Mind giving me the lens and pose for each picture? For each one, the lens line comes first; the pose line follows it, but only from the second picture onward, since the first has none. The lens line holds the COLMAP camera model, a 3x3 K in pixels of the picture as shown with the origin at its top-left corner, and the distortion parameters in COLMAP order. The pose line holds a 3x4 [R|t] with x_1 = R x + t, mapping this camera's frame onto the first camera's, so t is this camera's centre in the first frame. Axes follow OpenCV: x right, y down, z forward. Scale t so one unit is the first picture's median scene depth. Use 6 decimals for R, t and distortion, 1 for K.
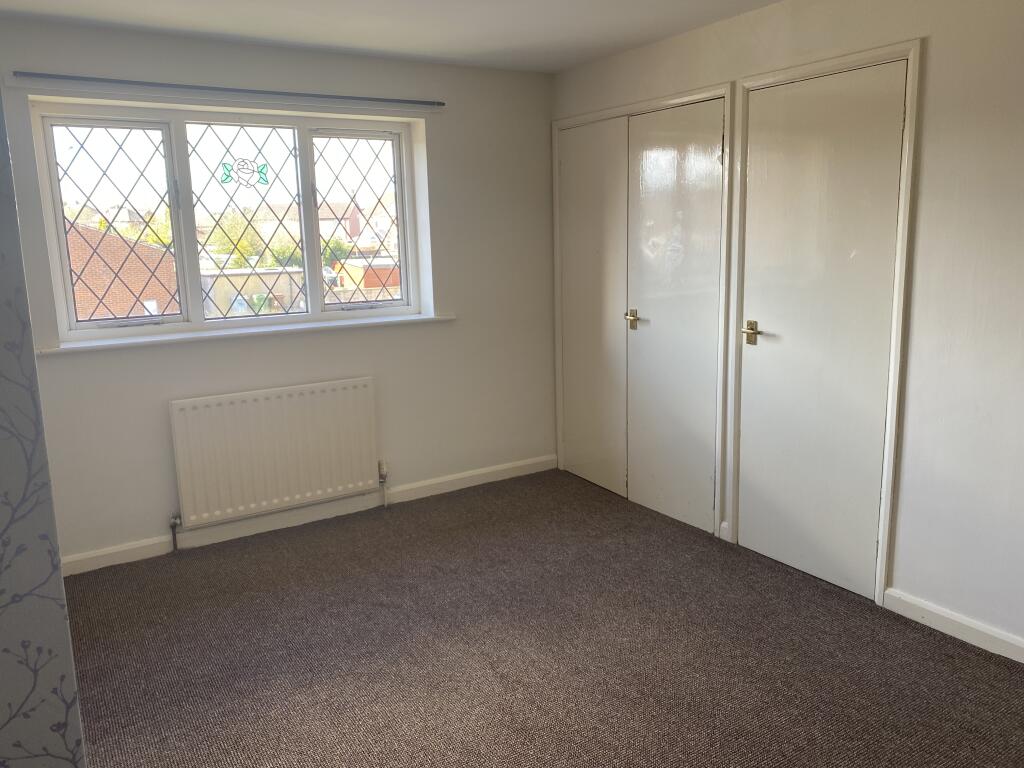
lens RADIAL K [[771.0, 0, 511.3], [0, 771.0, 383.9], [0, 0, 1]] dist [0.015582, -0.014788]
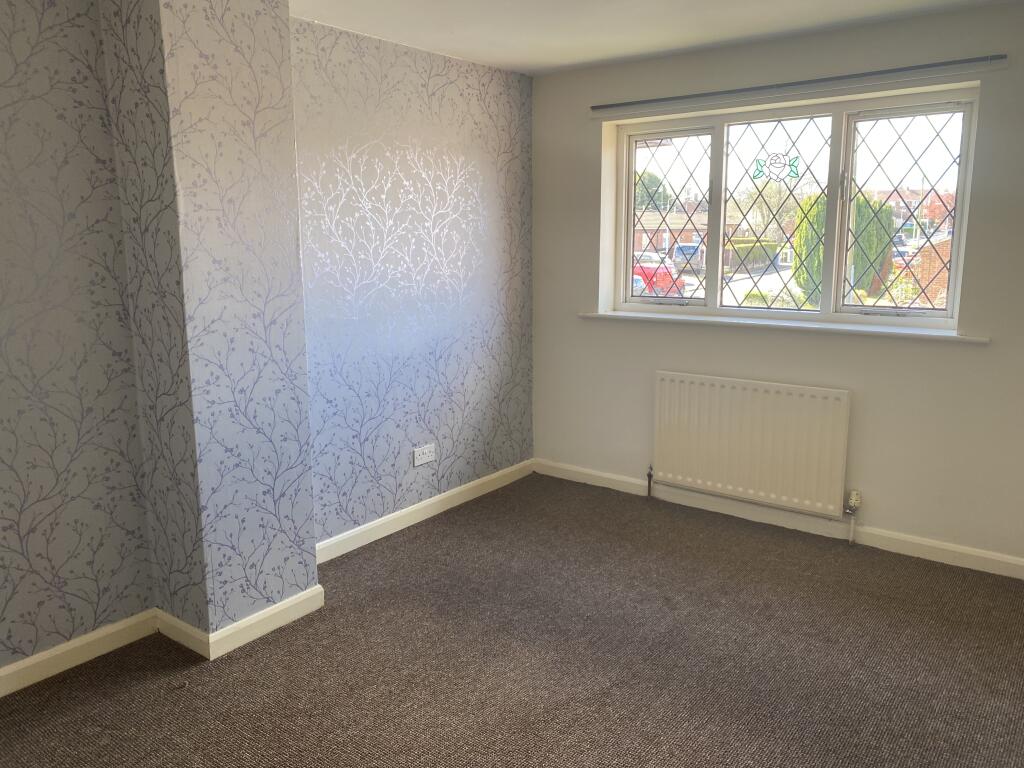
lens RADIAL K [[771.0, 0, 507.8], [0, 771.0, 375.3], [0, 0, 1]] dist [0.015582, -0.014788]
pose [[0.351275, 0.188656, -0.917069, 0.492350], [-0.181673, 0.974607, 0.130904, -0.072697], [0.918477, 0.120623, 0.376629, 0.314770]]
